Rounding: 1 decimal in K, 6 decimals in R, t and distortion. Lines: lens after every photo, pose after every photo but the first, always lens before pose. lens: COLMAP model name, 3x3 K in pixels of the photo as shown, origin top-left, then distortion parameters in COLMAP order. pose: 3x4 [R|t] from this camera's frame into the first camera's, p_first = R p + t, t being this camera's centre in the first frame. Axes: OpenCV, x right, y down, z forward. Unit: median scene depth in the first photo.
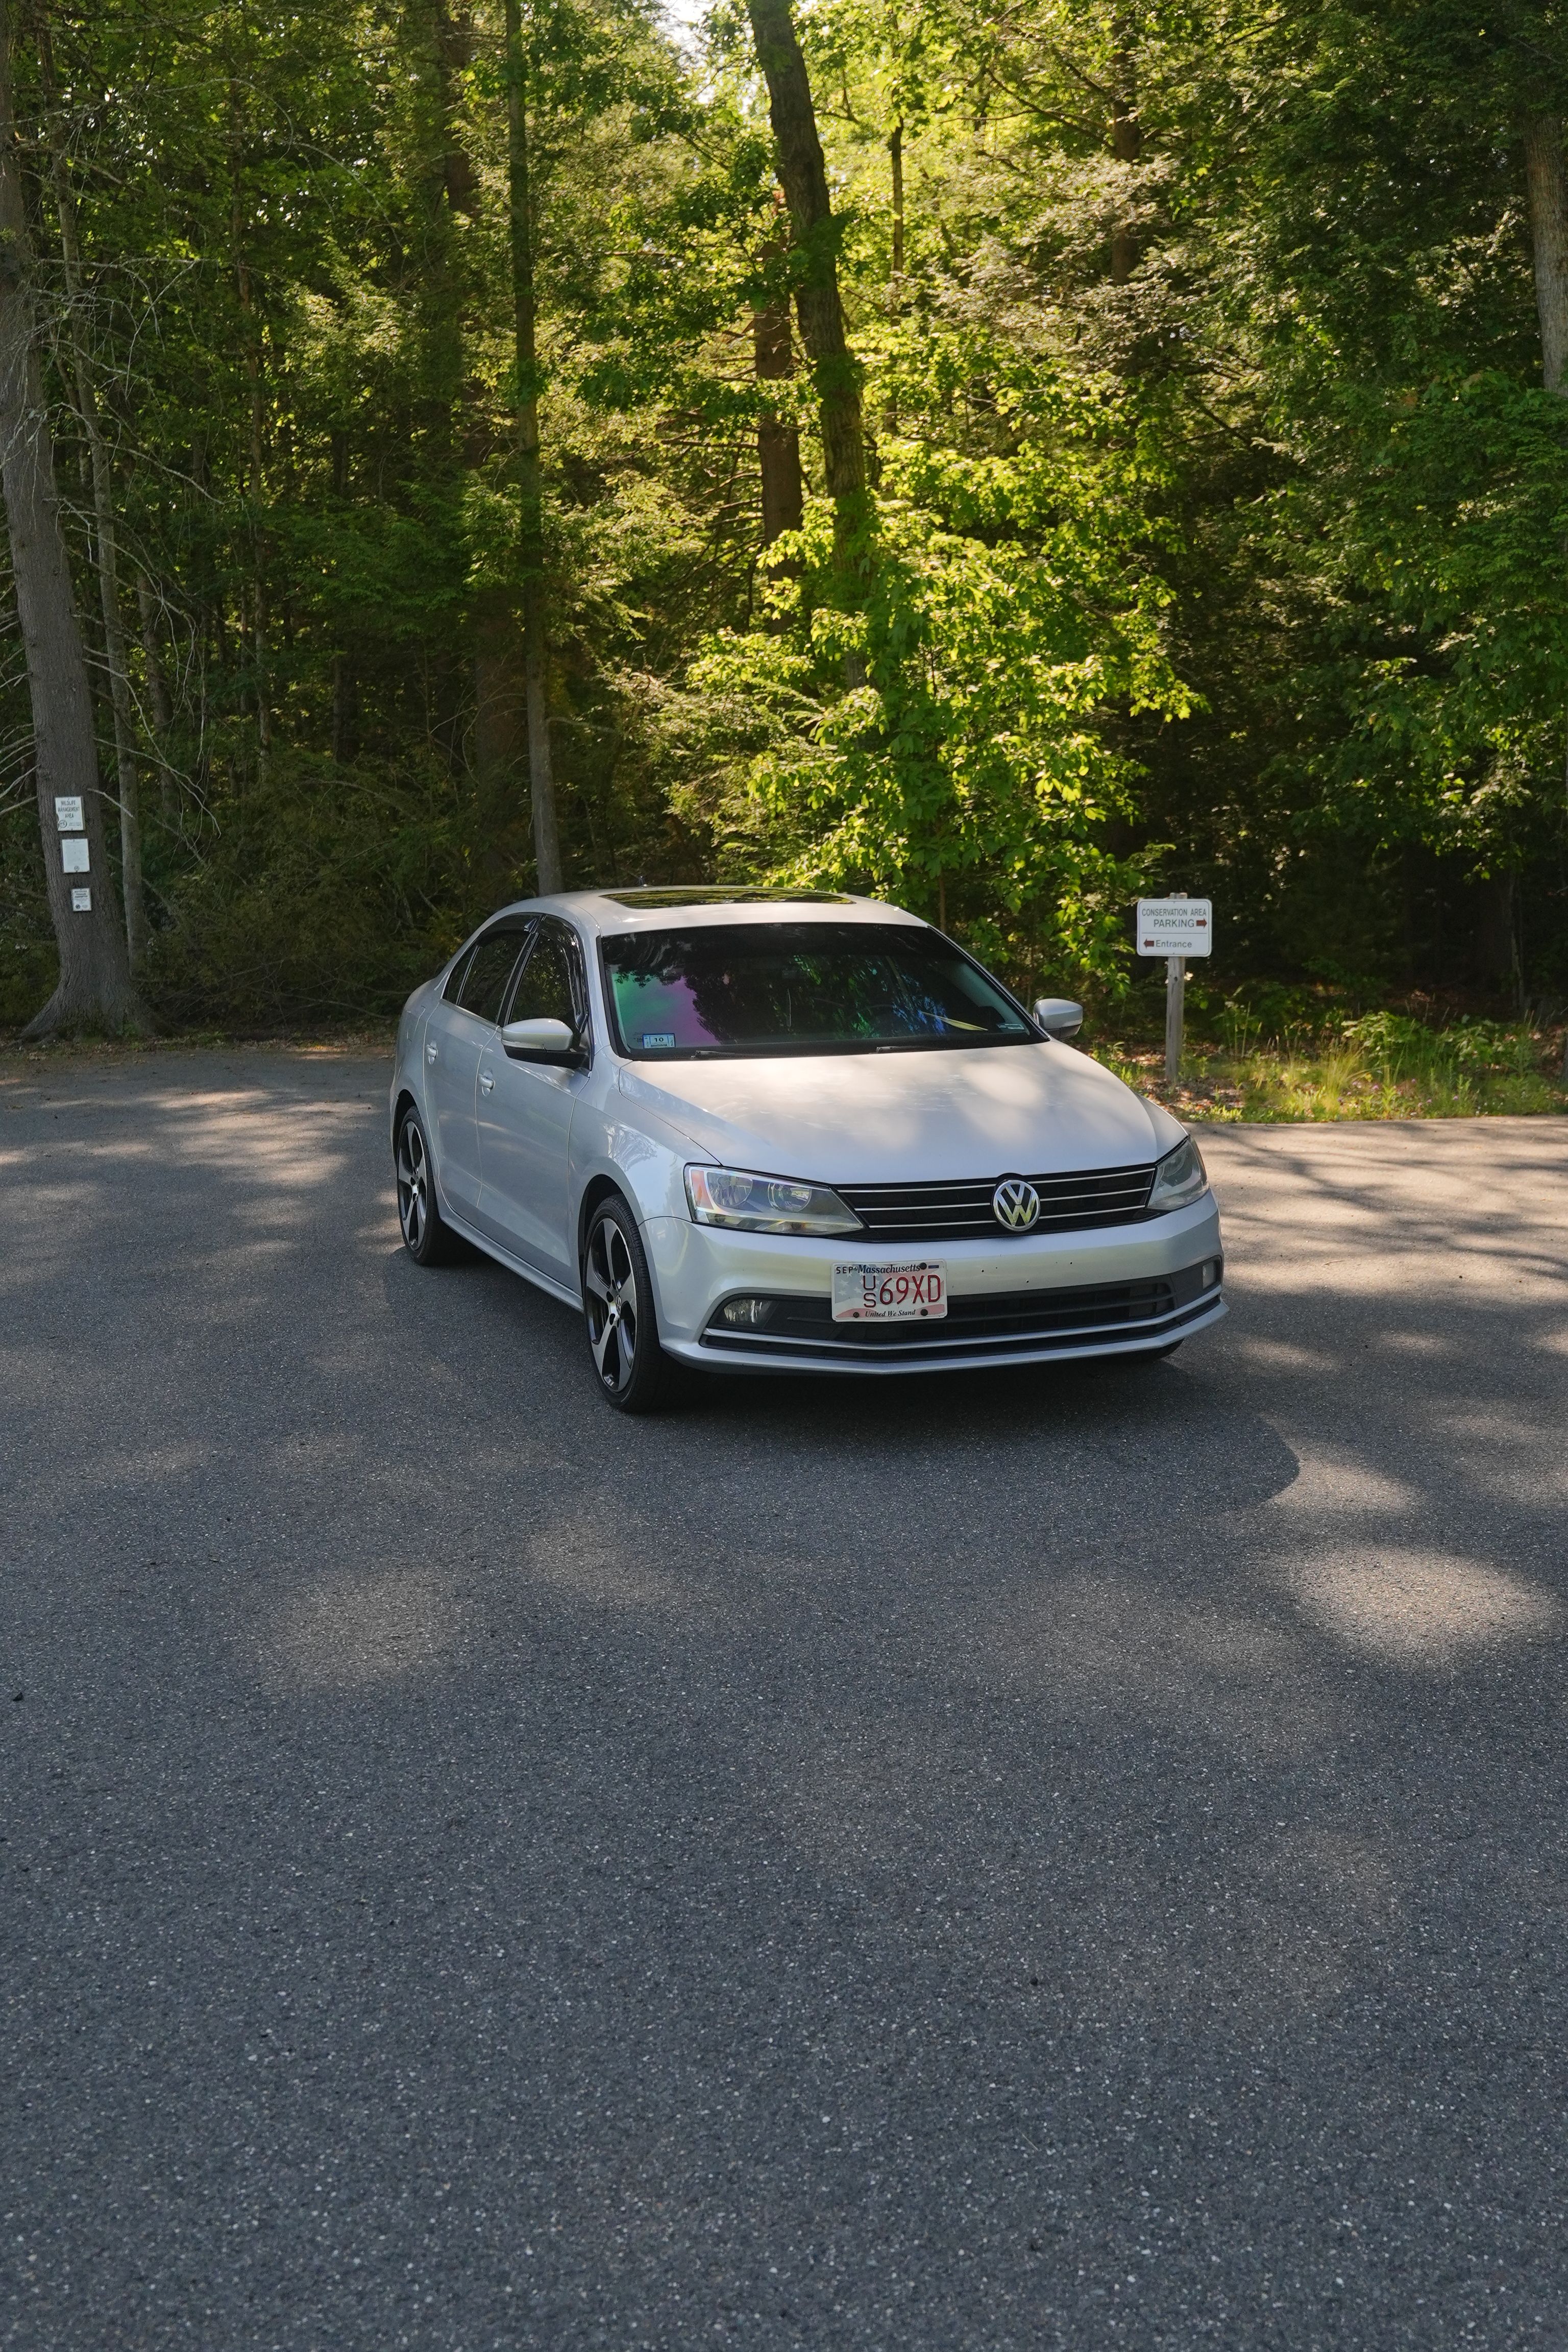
lens RADIAL K [[2457.9, 0, 784.0], [0, 2457.9, 1176.0], [0, 0, 1]] dist [0.016465, -0.015932]
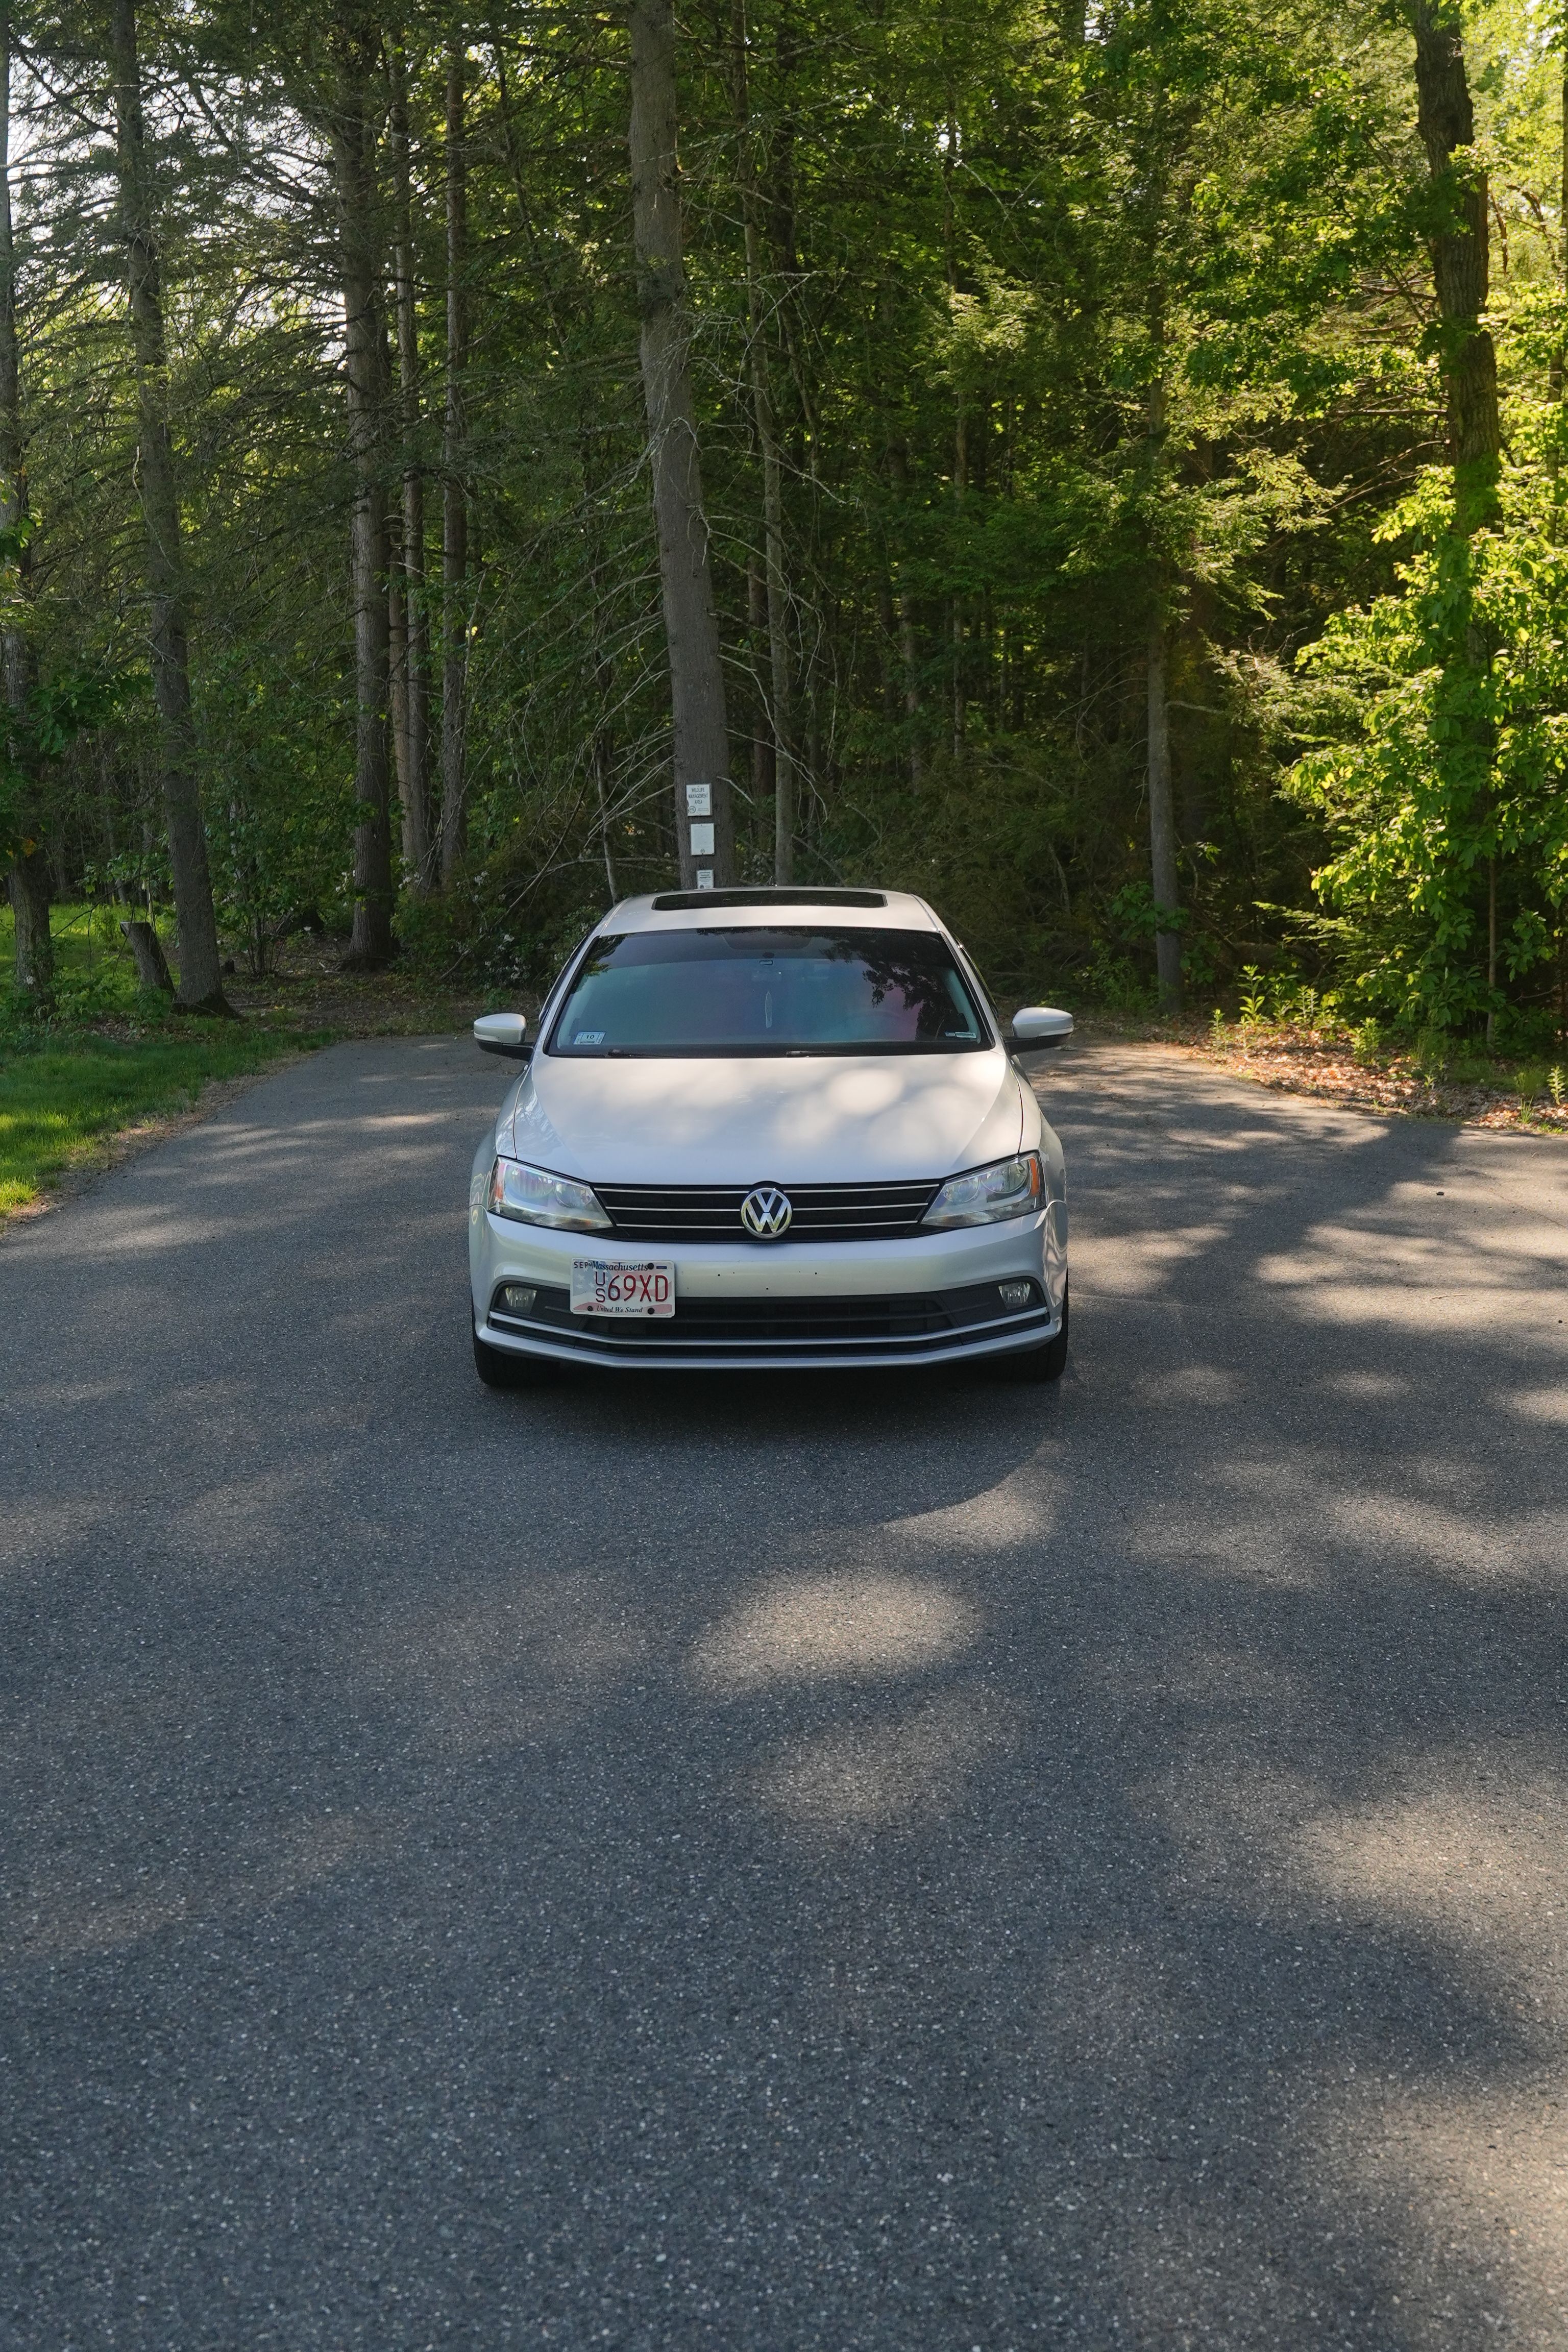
lens RADIAL K [[2465.5, 0, 784.0], [0, 2465.5, 1176.0], [0, 0, 1]] dist [0.000488, 0.013982]
pose [[0.930108, 0.054763, -0.363181, 0.142498], [-0.050954, 0.998499, 0.020066, -0.007360], [0.363735, -0.000158, 0.931502, 0.015531]]
